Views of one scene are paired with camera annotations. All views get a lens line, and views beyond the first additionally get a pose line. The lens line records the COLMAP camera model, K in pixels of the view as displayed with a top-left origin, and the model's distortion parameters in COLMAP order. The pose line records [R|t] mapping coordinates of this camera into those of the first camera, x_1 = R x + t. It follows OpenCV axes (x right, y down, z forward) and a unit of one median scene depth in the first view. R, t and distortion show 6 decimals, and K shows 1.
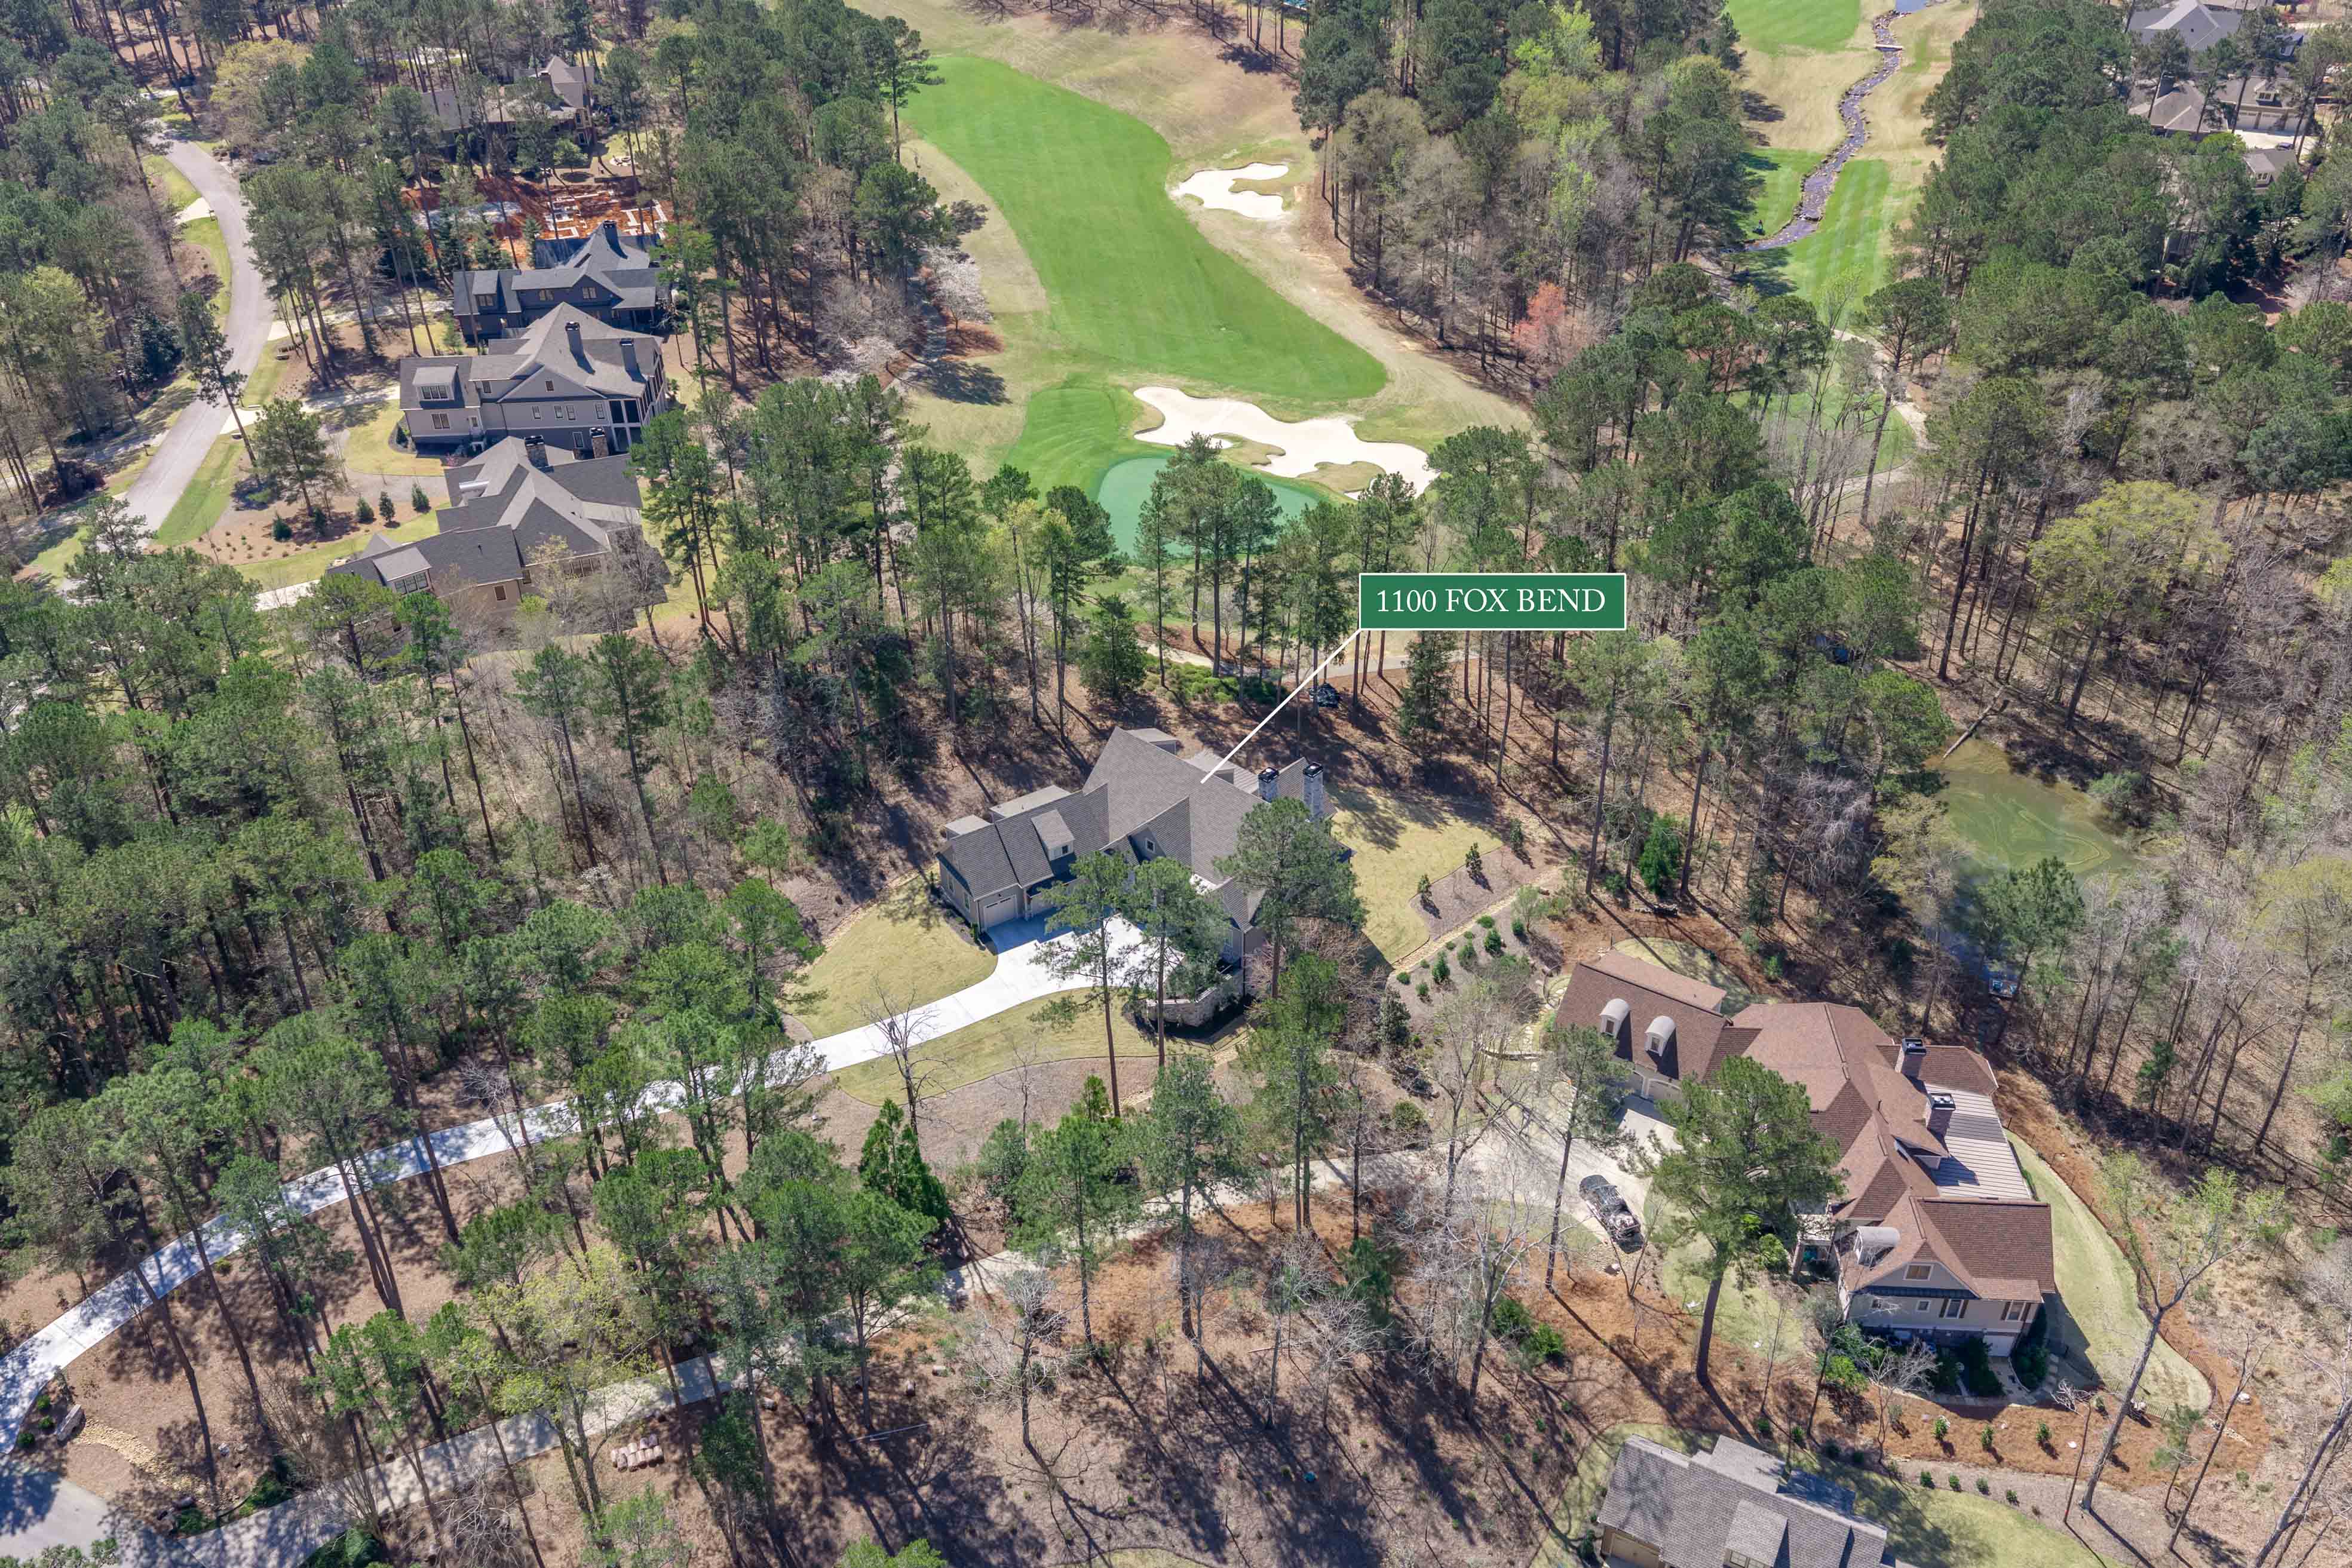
lens RADIAL K [[1935.3, 0, 1178.8], [0, 1935.3, 786.5], [0, 0, 1]] dist [0.014561, -0.026474]
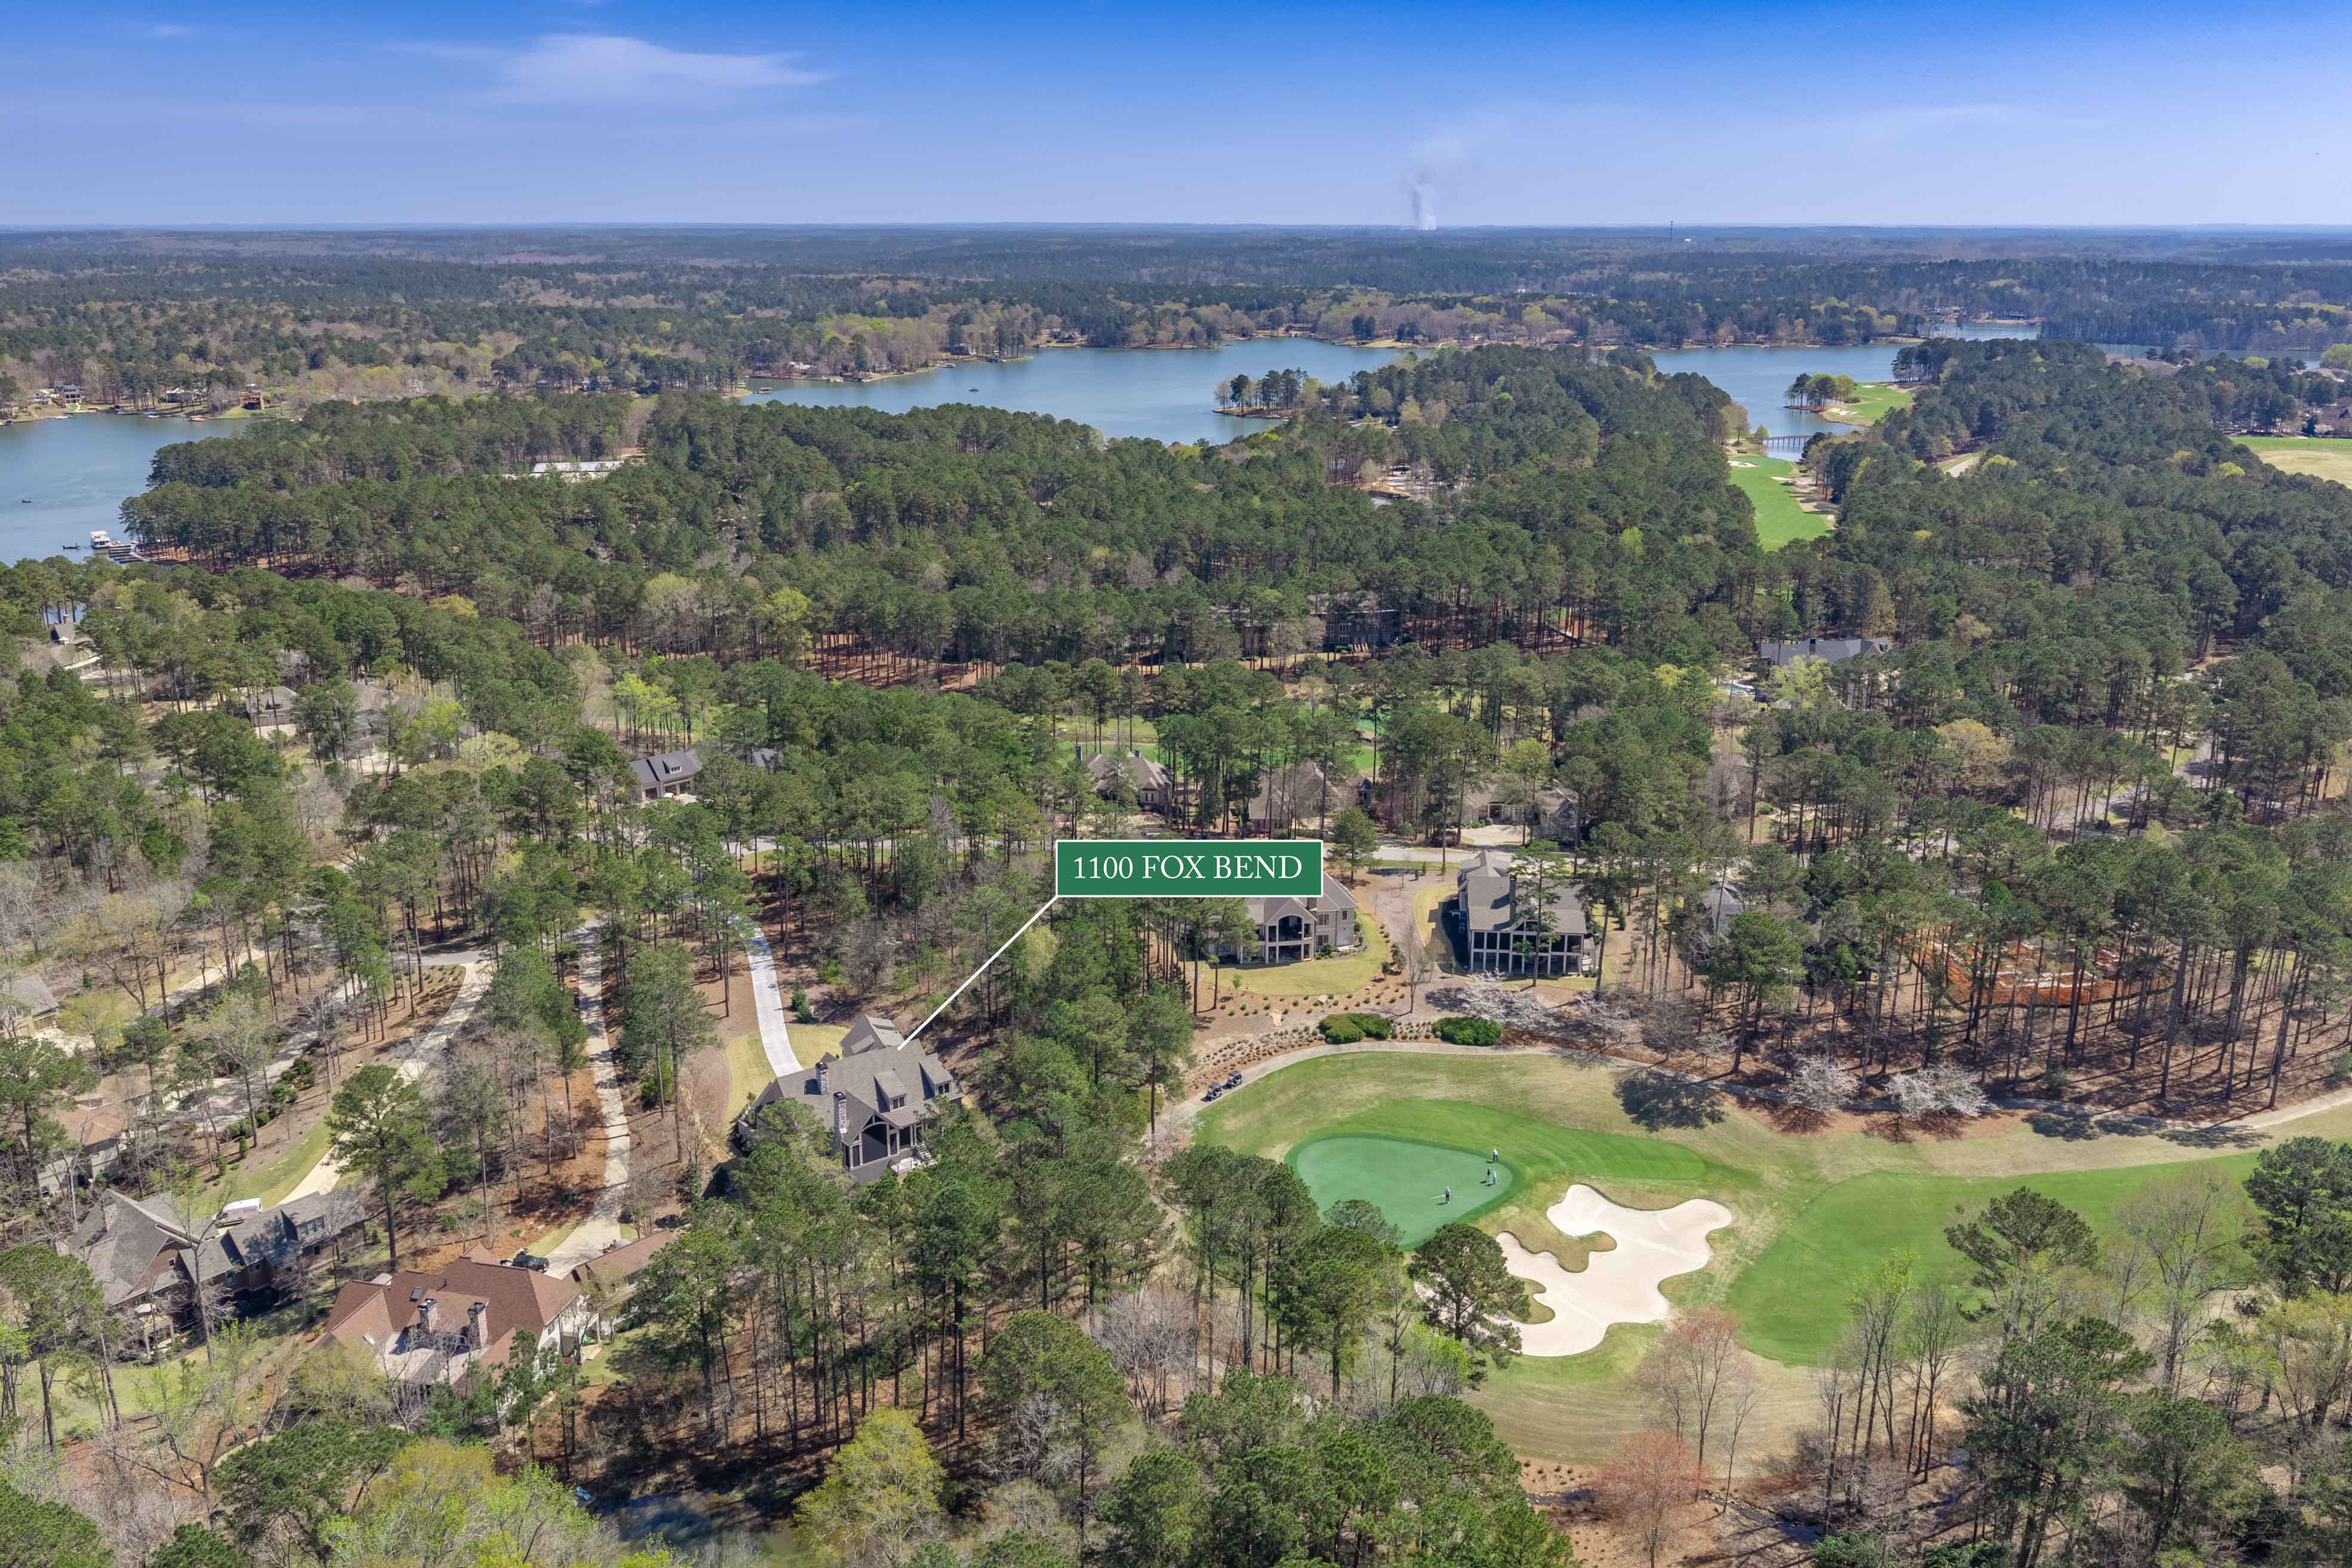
lens RADIAL K [[1935.3, 0, 1159.8], [0, 1935.3, 790.4], [0, 0, 1]] dist [0.014561, -0.026474]
pose [[-0.176655, 0.289492, -0.940738, 1.185667], [-0.561290, 0.755502, 0.337891, -0.722842], [0.808546, 0.587717, 0.029026, 0.871036]]
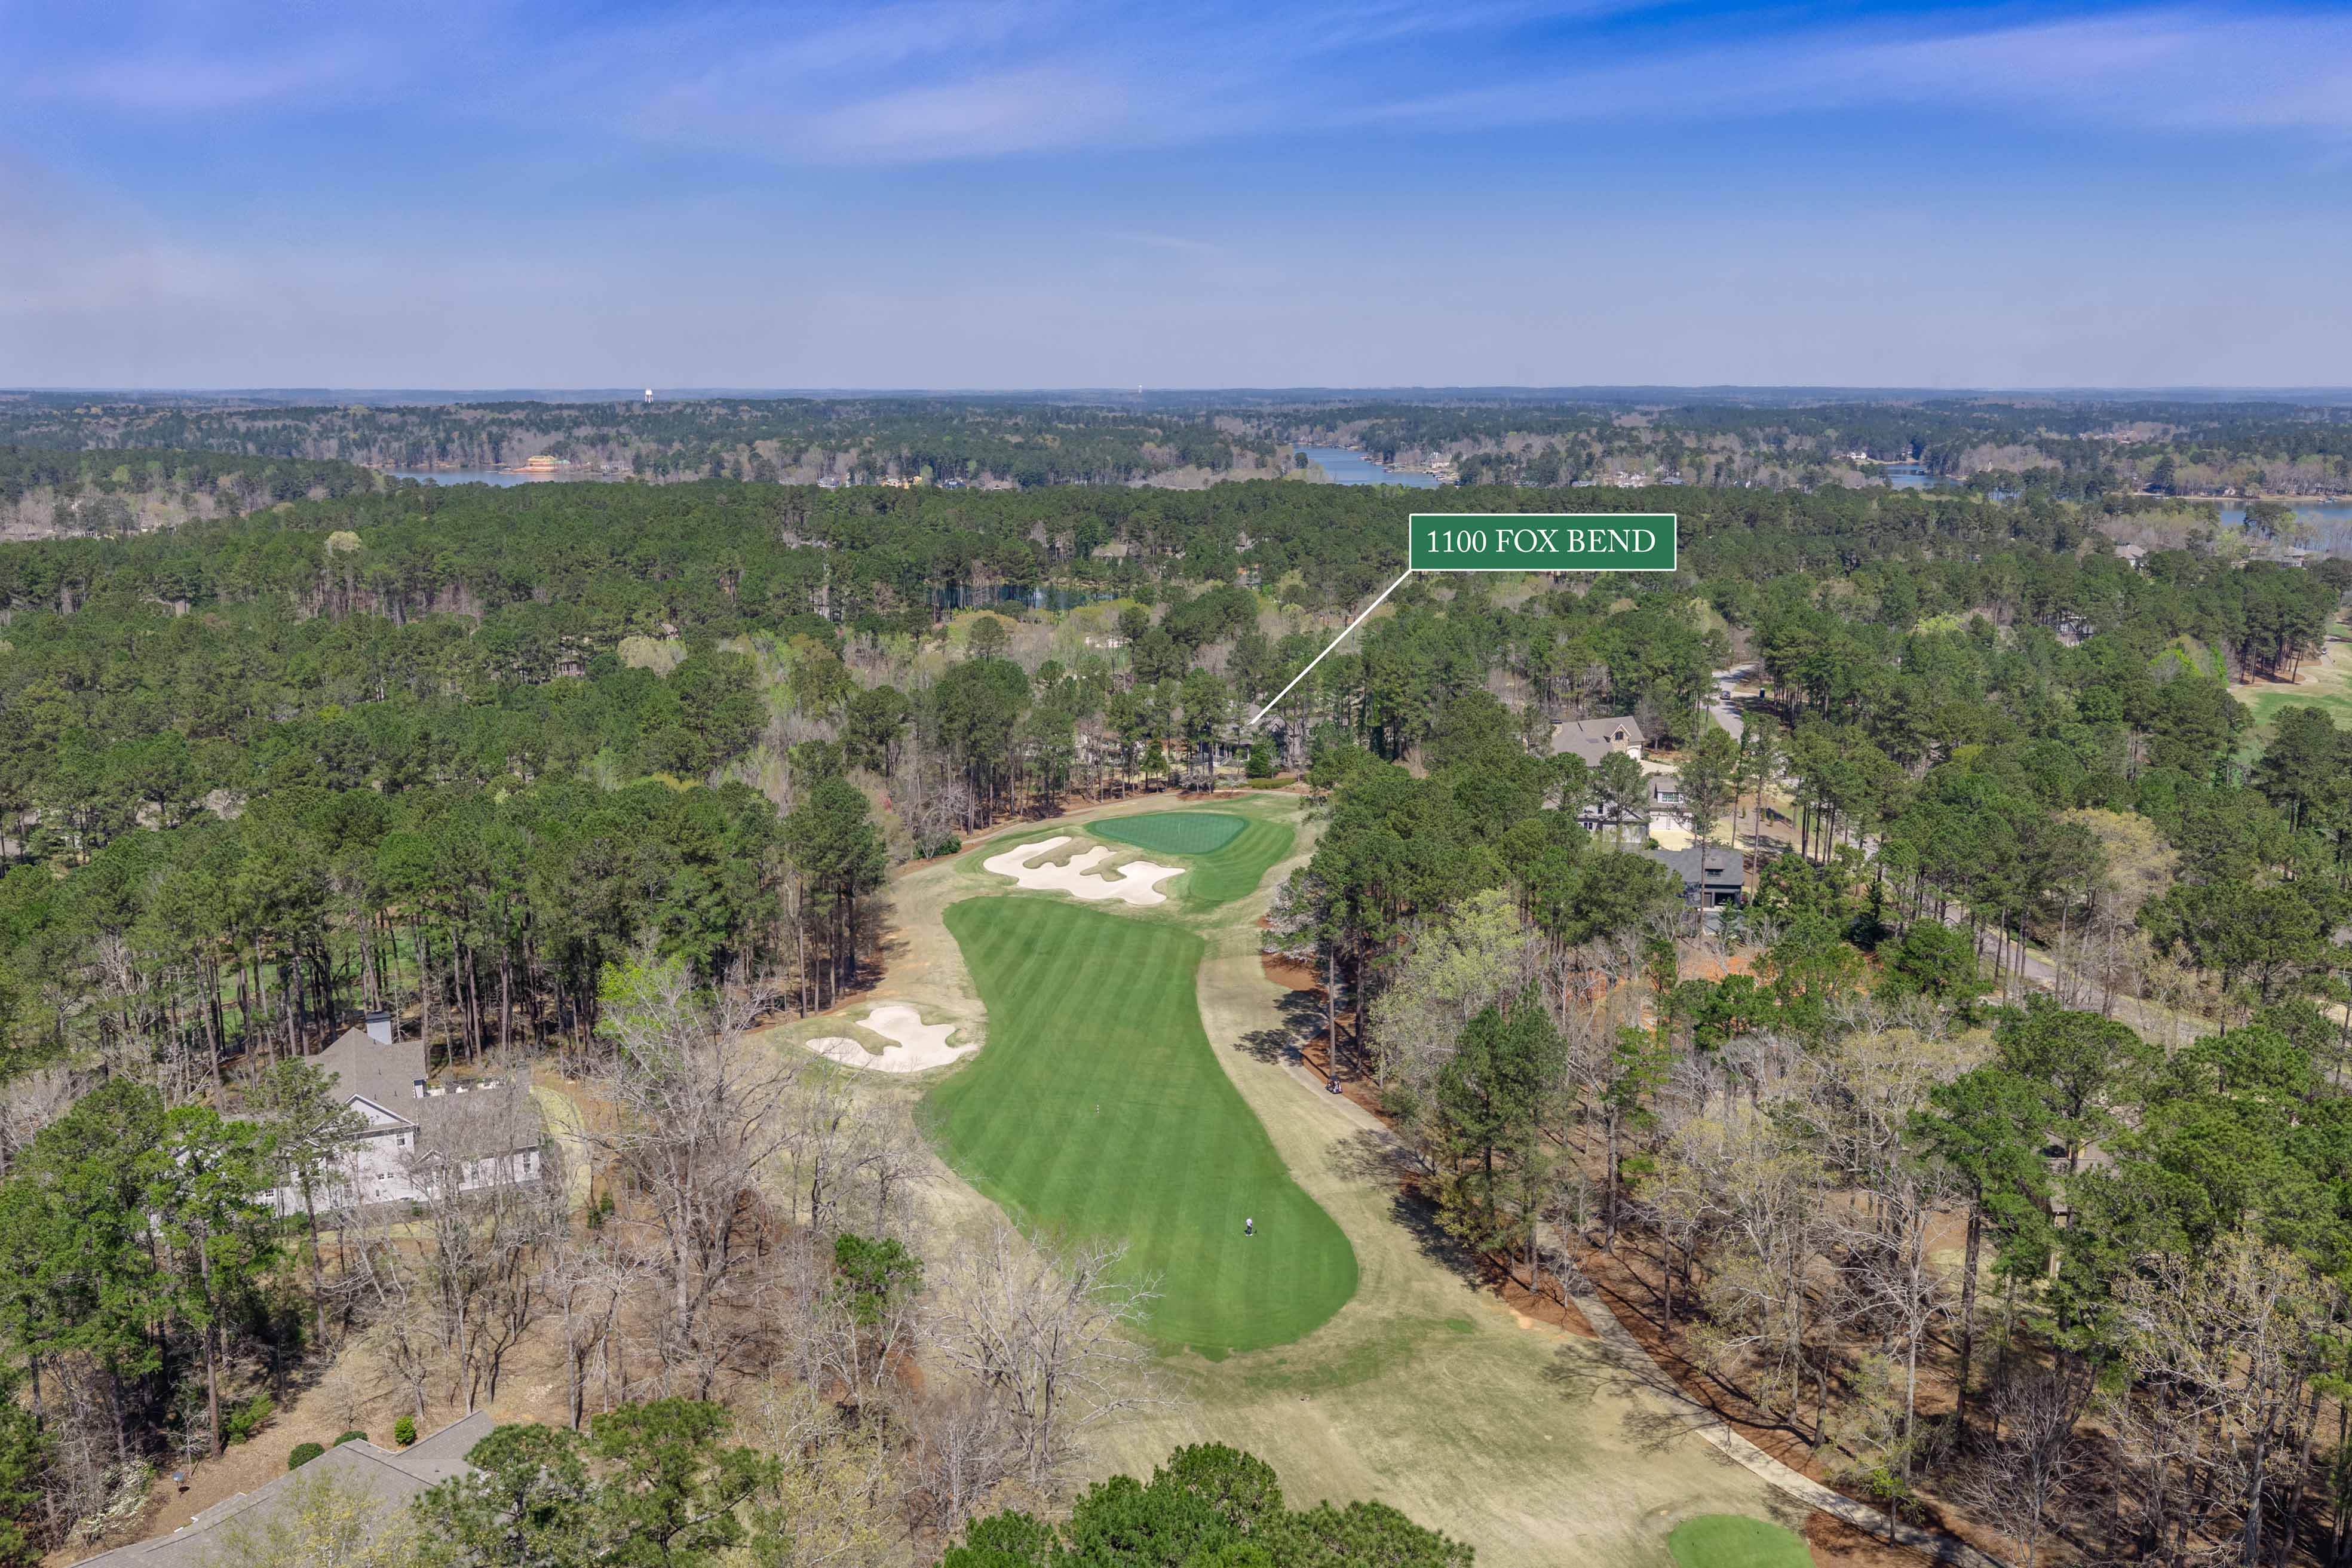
lens RADIAL K [[1935.3, 0, 1171.8], [0, 1935.3, 783.2], [0, 0, 1]] dist [0.014561, -0.026474]
pose [[-0.973379, -0.038167, 0.226000, -0.403975], [0.137494, 0.691681, 0.708994, -1.531806], [-0.183380, 0.721194, -0.668020, 2.409428]]
